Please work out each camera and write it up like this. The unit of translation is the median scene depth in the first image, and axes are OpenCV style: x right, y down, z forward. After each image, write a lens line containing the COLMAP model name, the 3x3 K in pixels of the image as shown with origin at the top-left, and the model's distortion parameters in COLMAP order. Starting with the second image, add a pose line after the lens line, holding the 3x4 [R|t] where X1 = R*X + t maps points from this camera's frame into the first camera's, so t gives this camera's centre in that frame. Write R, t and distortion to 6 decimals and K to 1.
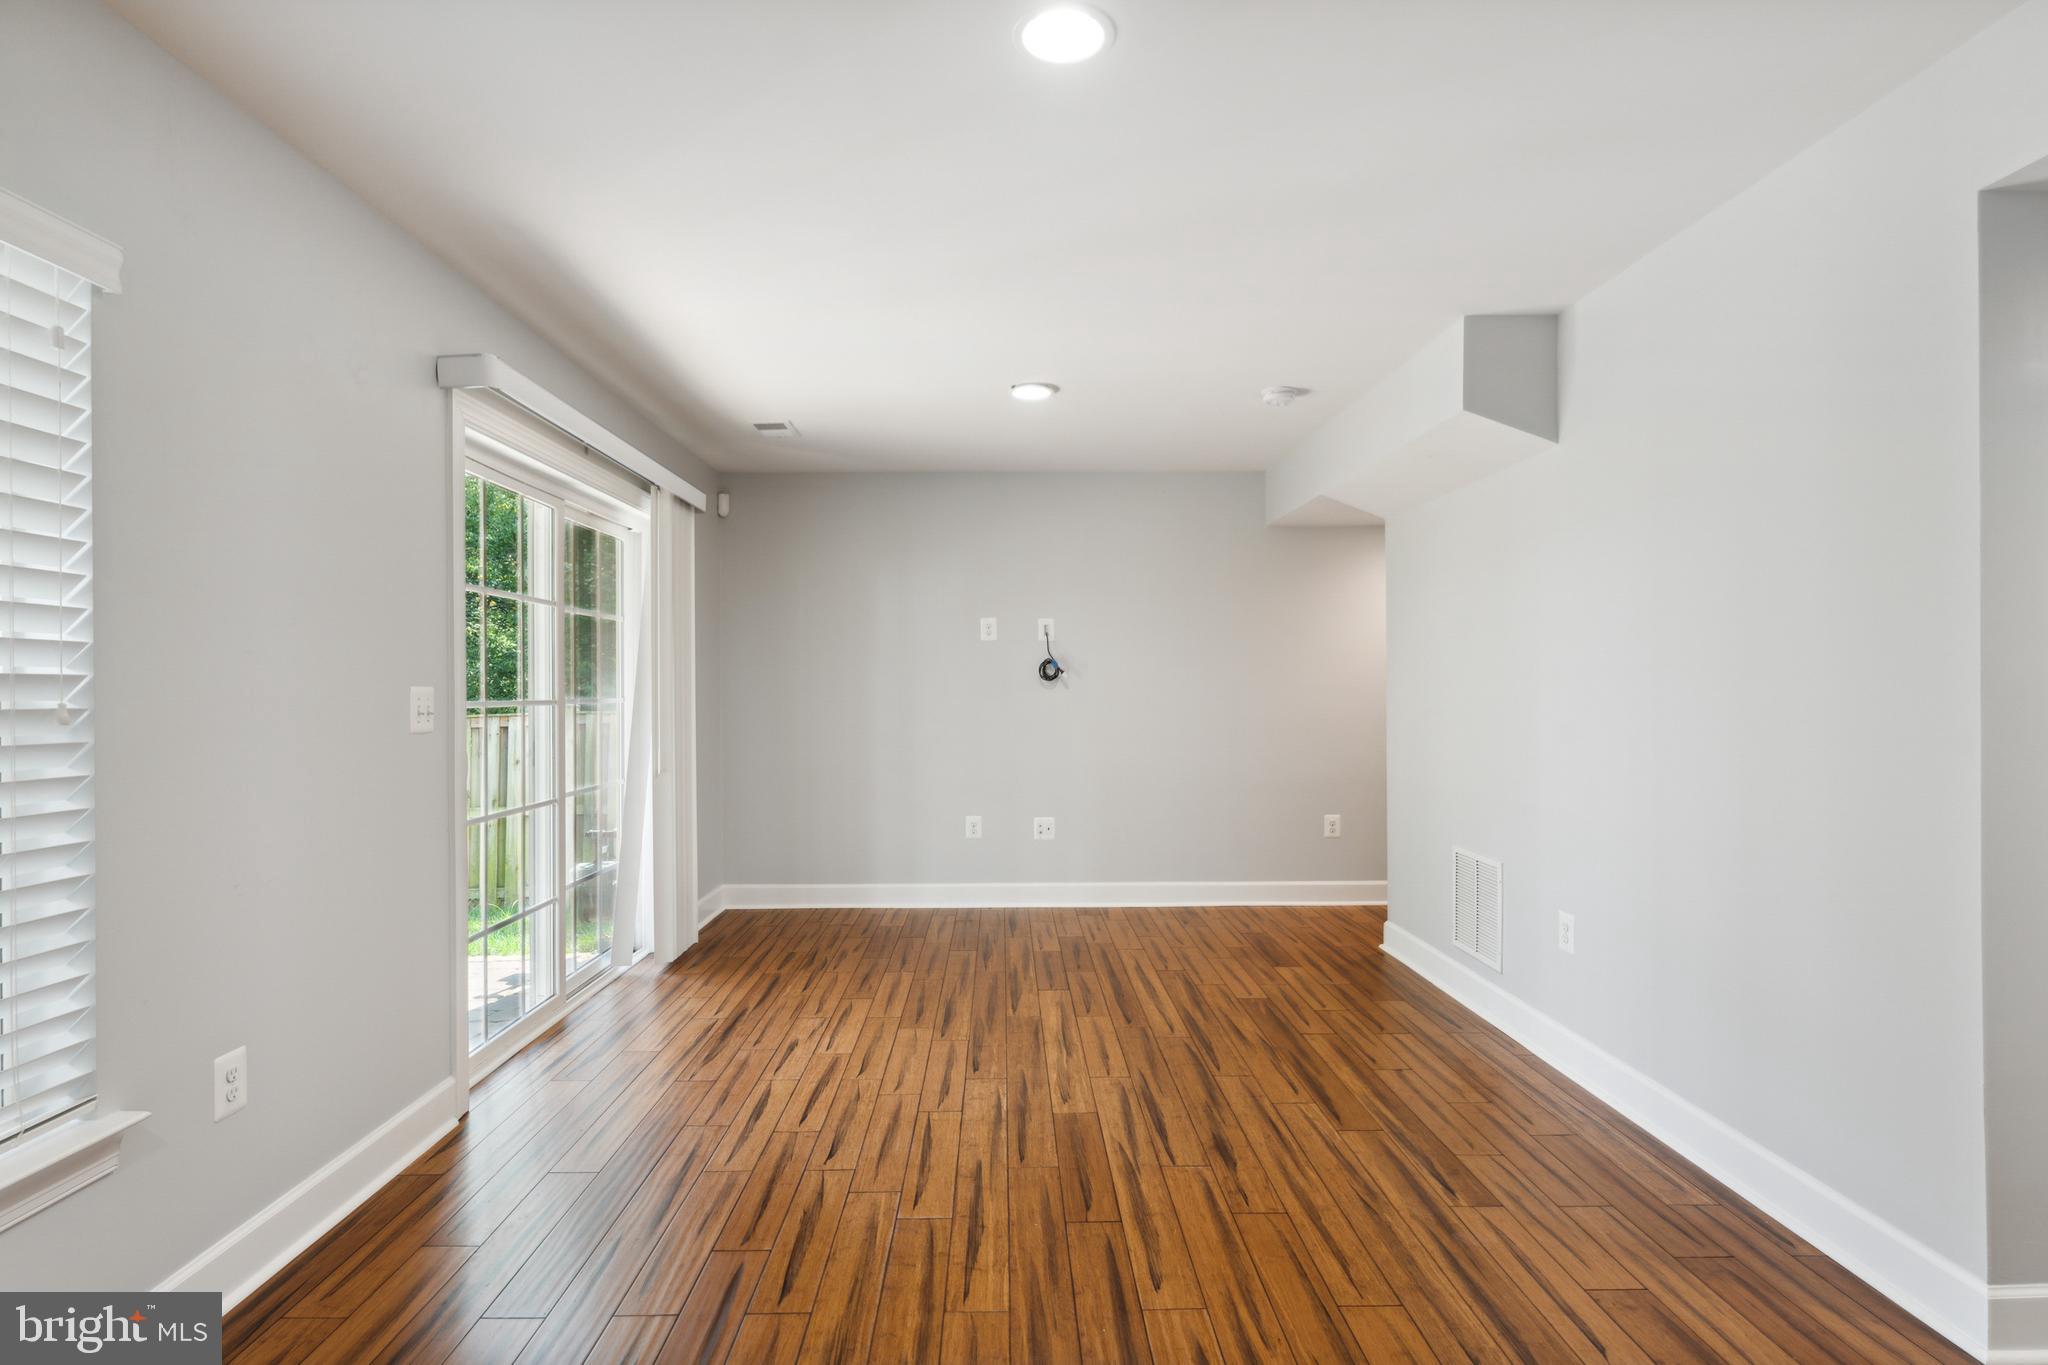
lens RADIAL K [[1023.1, 0, 1011.6], [0, 1023.1, 684.3], [0, 0, 1]] dist [-0.001675, -0.000574]
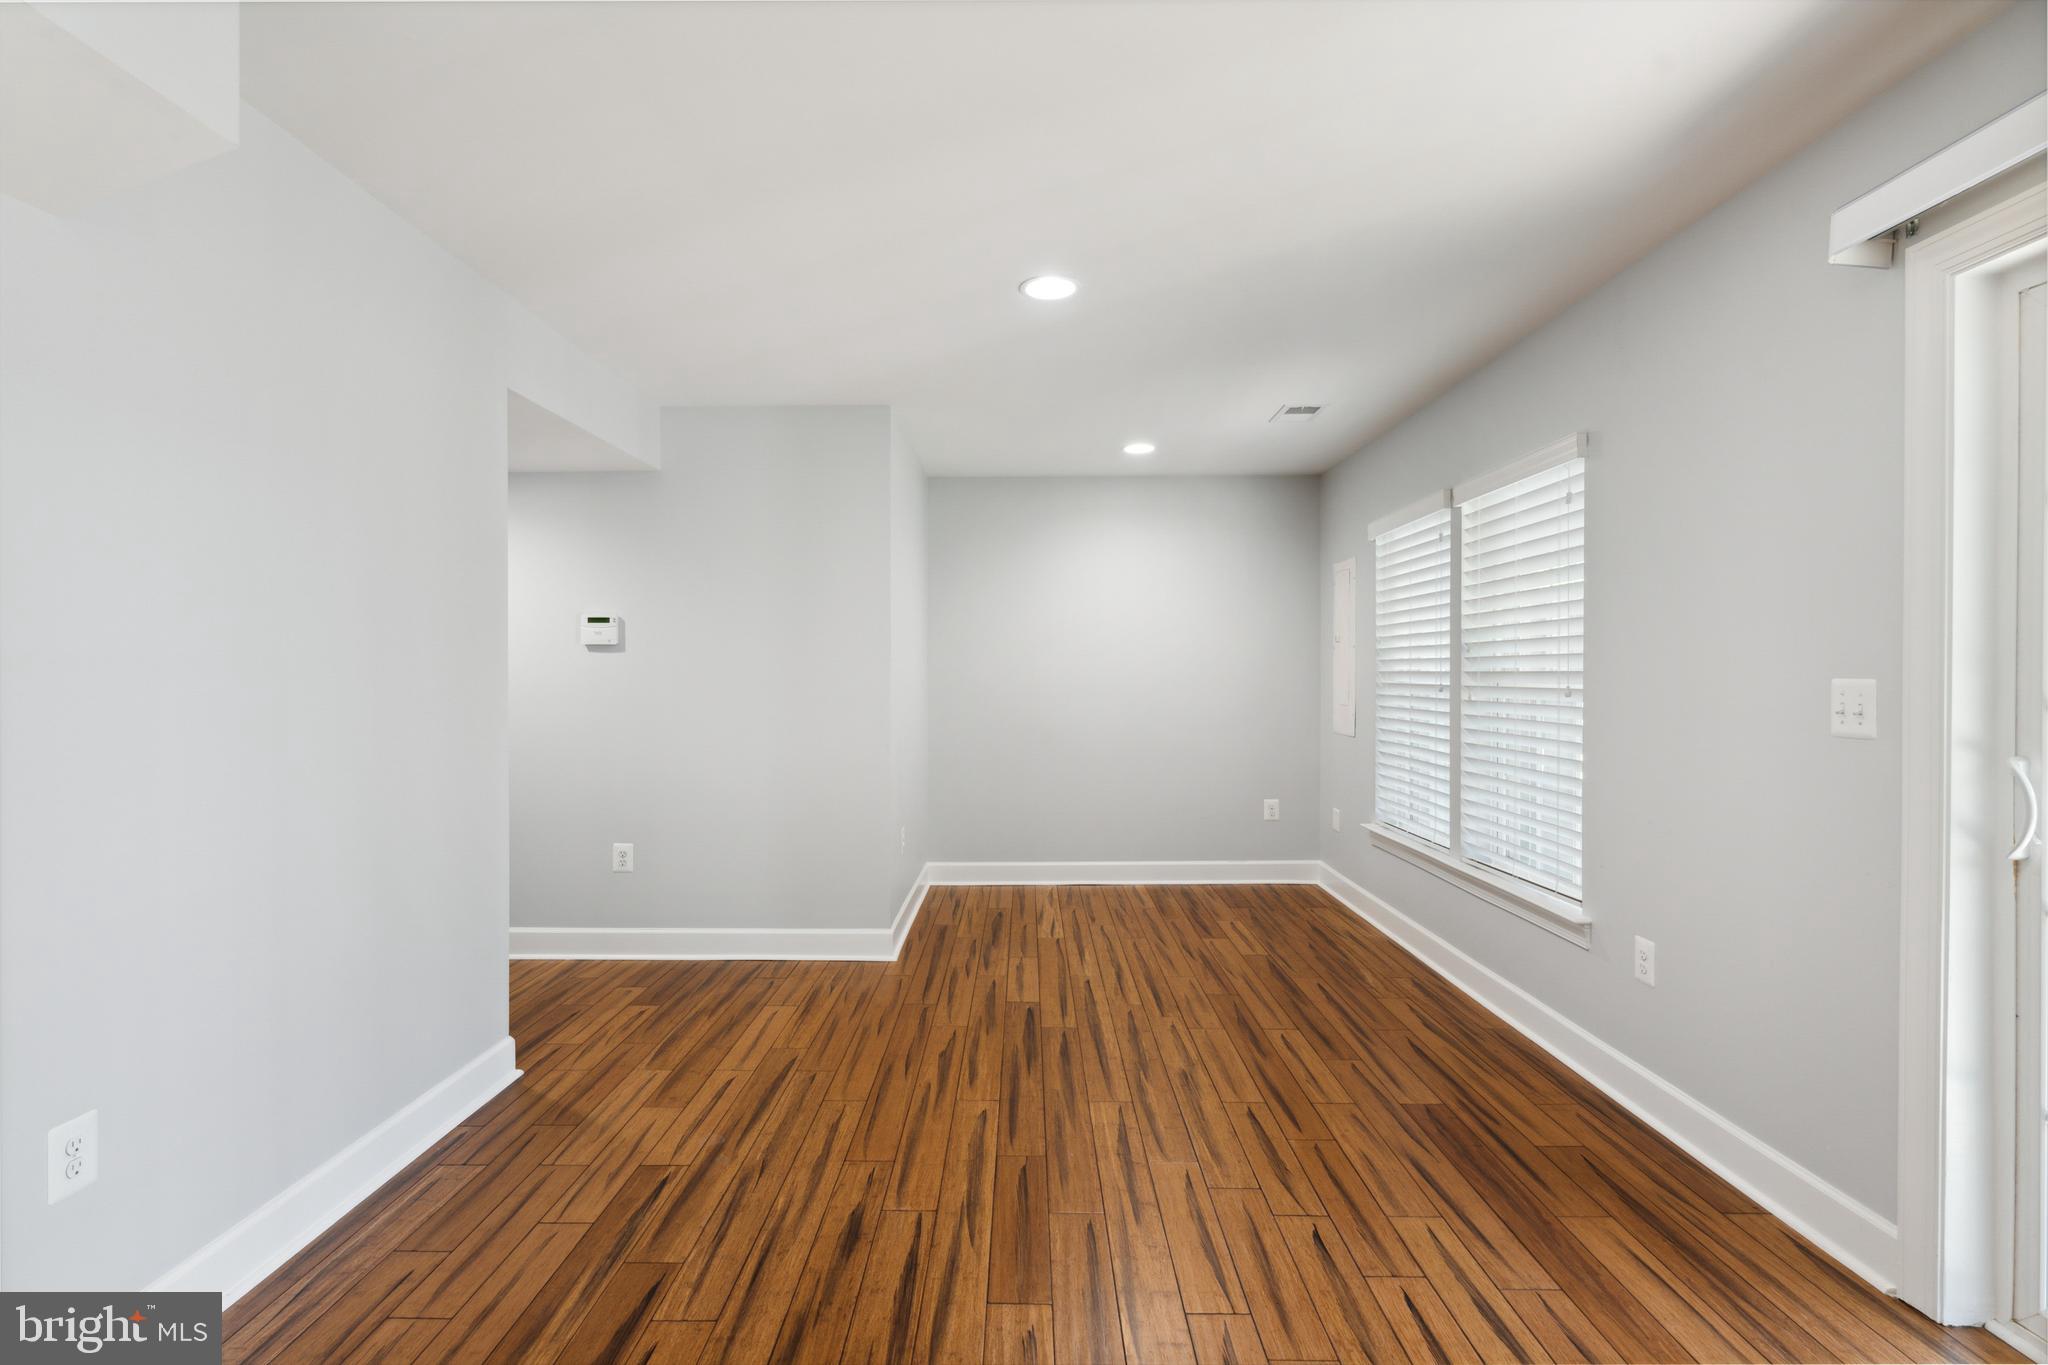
lens RADIAL K [[1023.1, 0, 1034.7], [0, 1023.1, 681.9], [0, 0, 1]] dist [-0.001675, -0.000574]
pose [[-0.999986, 0.005291, -0.000074, 0.060178], [0.005290, 0.999976, 0.004584, -0.003134], [0.000099, 0.004583, -0.999989, 2.046637]]
